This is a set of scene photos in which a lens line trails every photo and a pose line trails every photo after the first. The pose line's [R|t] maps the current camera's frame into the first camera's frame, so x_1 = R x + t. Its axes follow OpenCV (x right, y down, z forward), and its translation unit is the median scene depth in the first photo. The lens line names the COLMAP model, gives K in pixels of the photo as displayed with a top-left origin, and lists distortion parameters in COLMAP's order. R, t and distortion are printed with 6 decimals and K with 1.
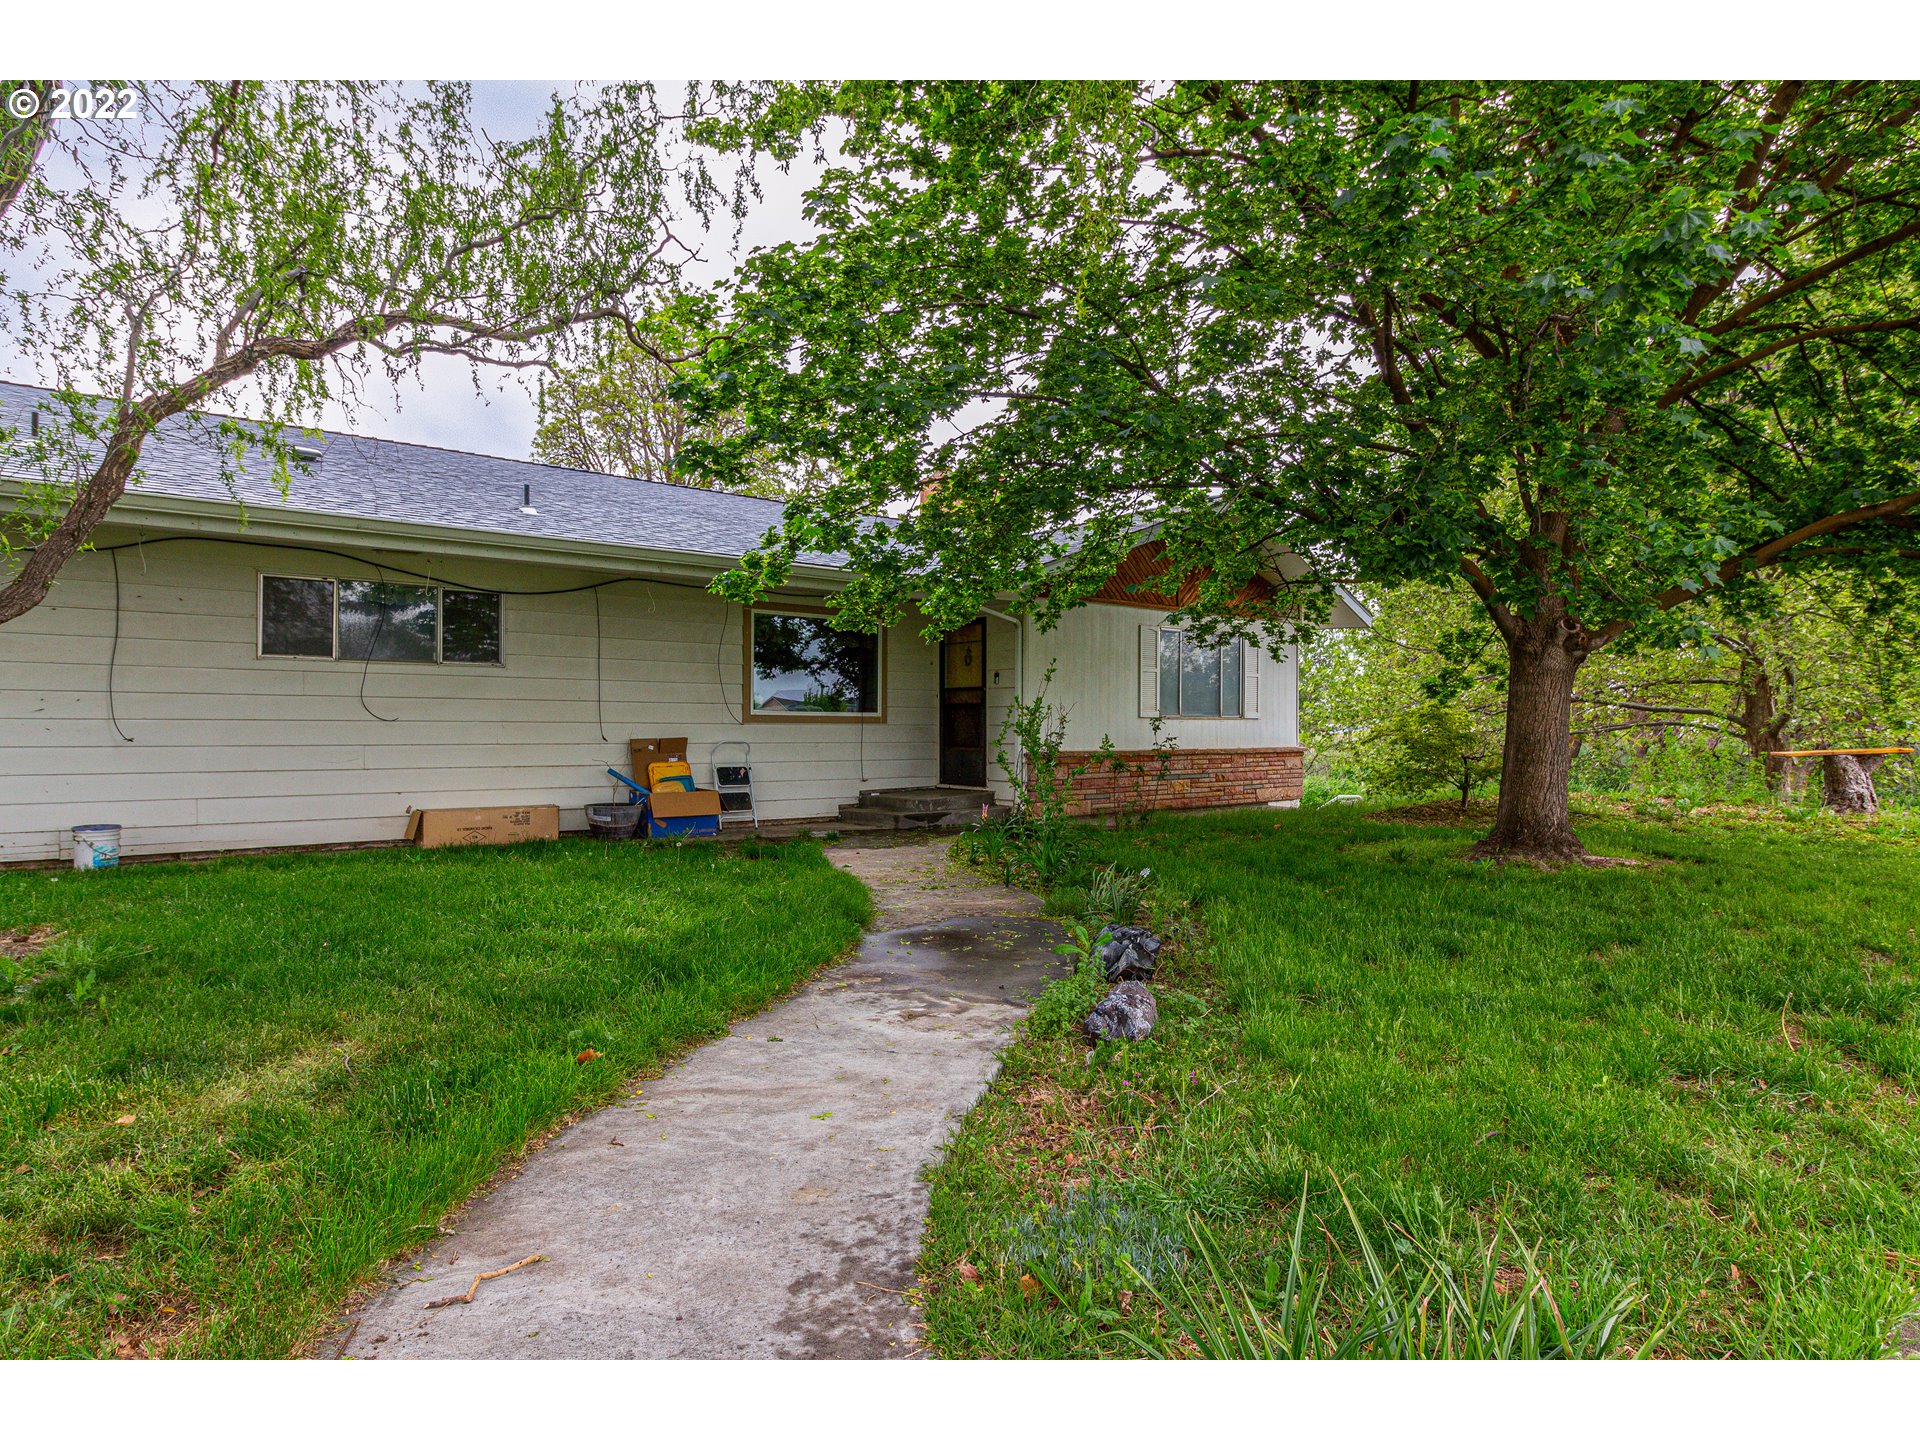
lens RADIAL K [[1067.5, 0, 937.2], [0, 1067.5, 690.1], [0, 0, 1]] dist [0.002505, 0.000495]
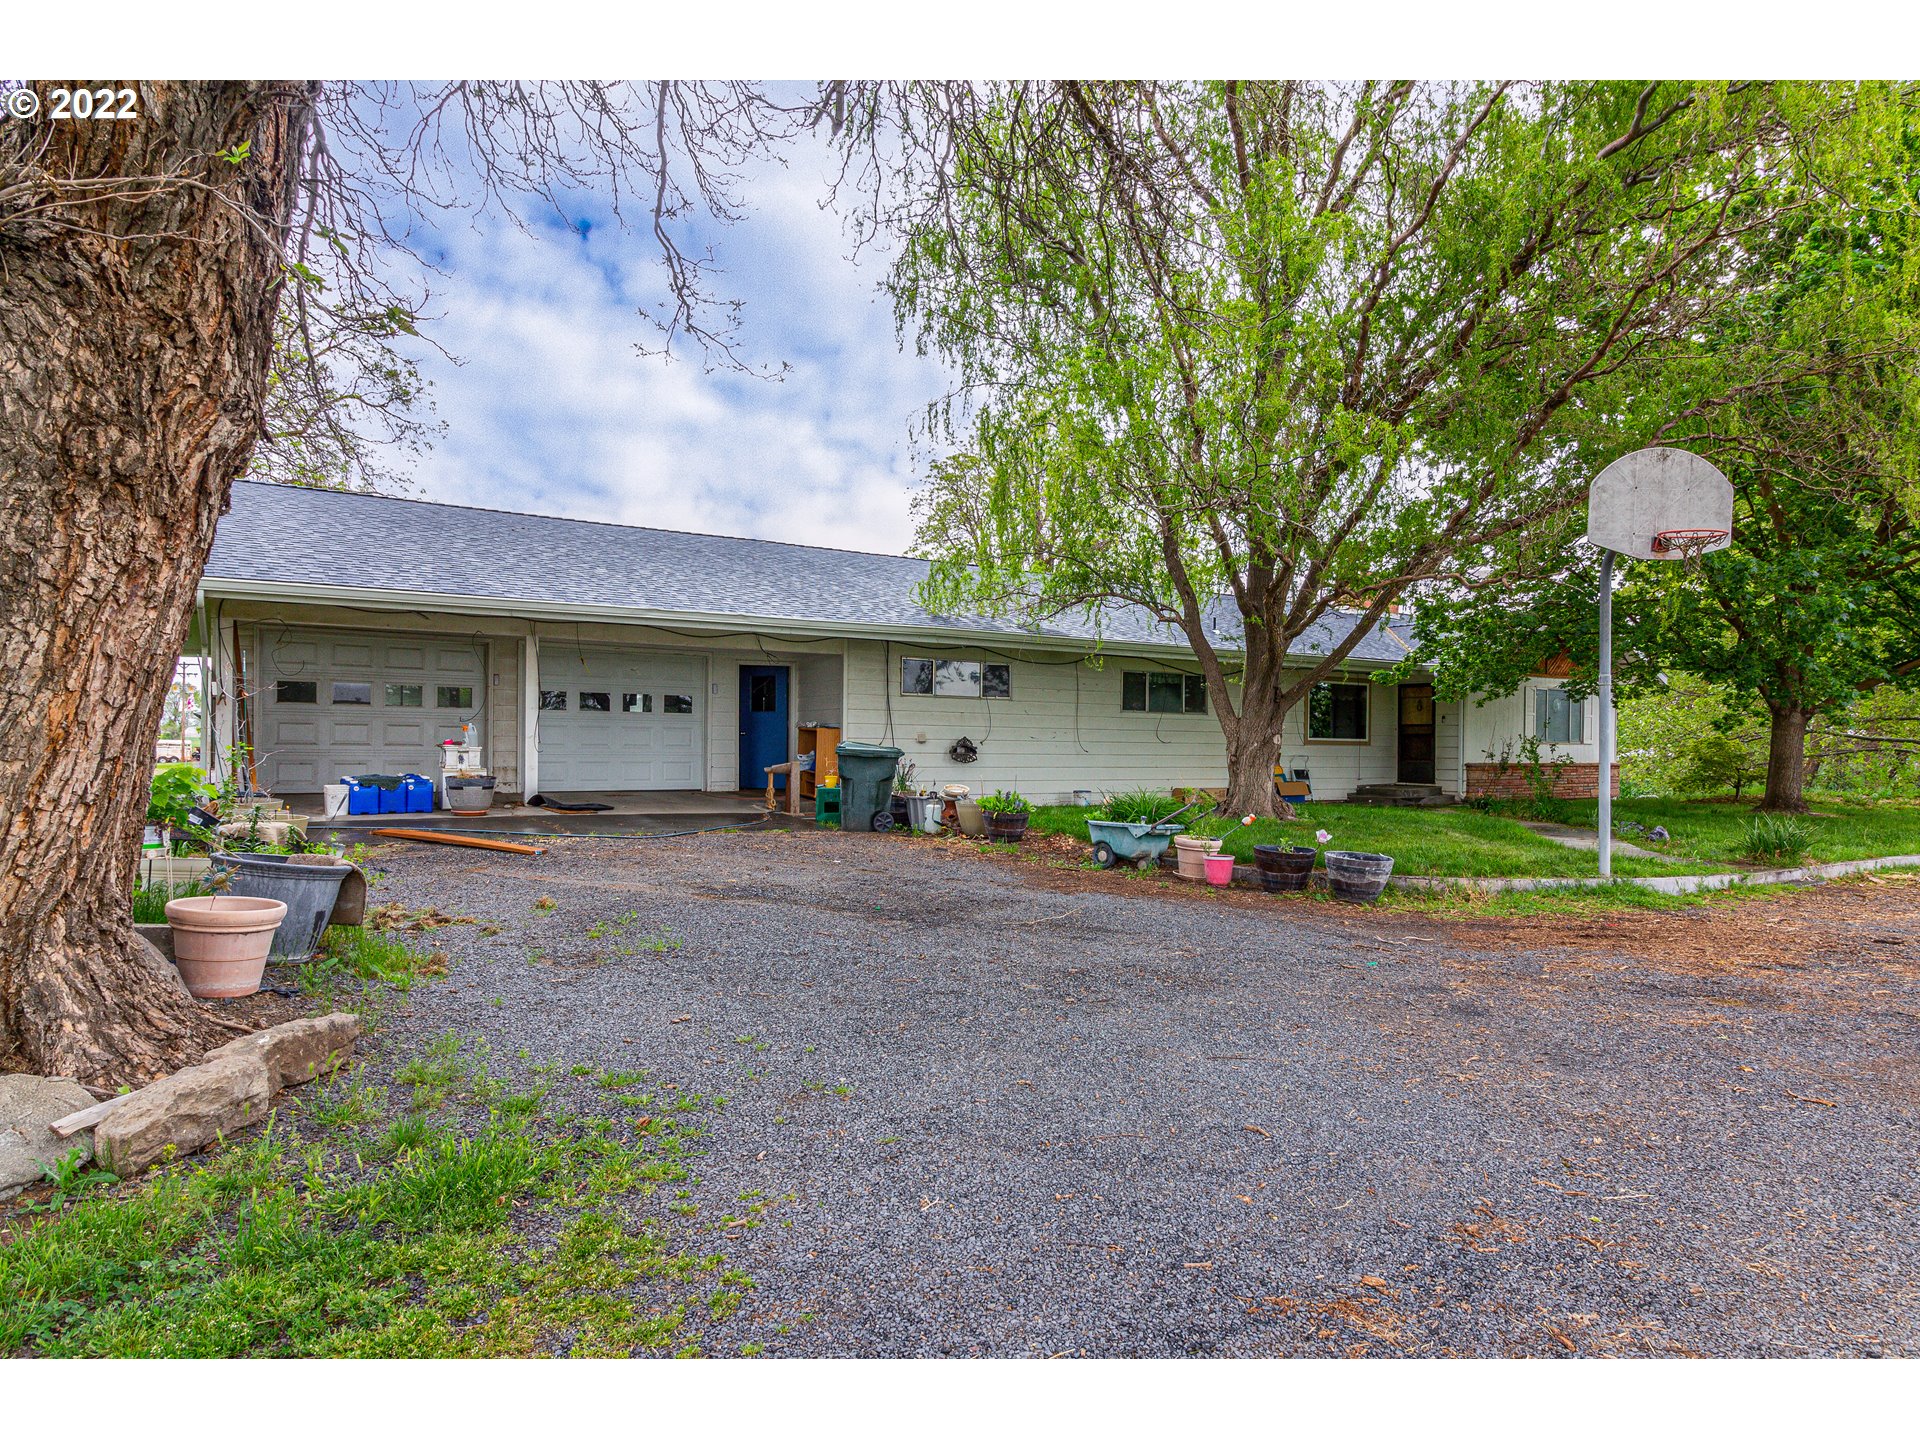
lens RADIAL K [[1152.4, 0, 960.0], [0, 1152.4, 720.0], [0, 0, 1]] dist [-0.001182, -0.000546]
pose [[0.994121, 0.004161, -0.108193, -0.549859], [-0.002820, 0.999917, 0.012545, -0.033108], [0.108236, -0.012166, 0.994051, -0.968470]]
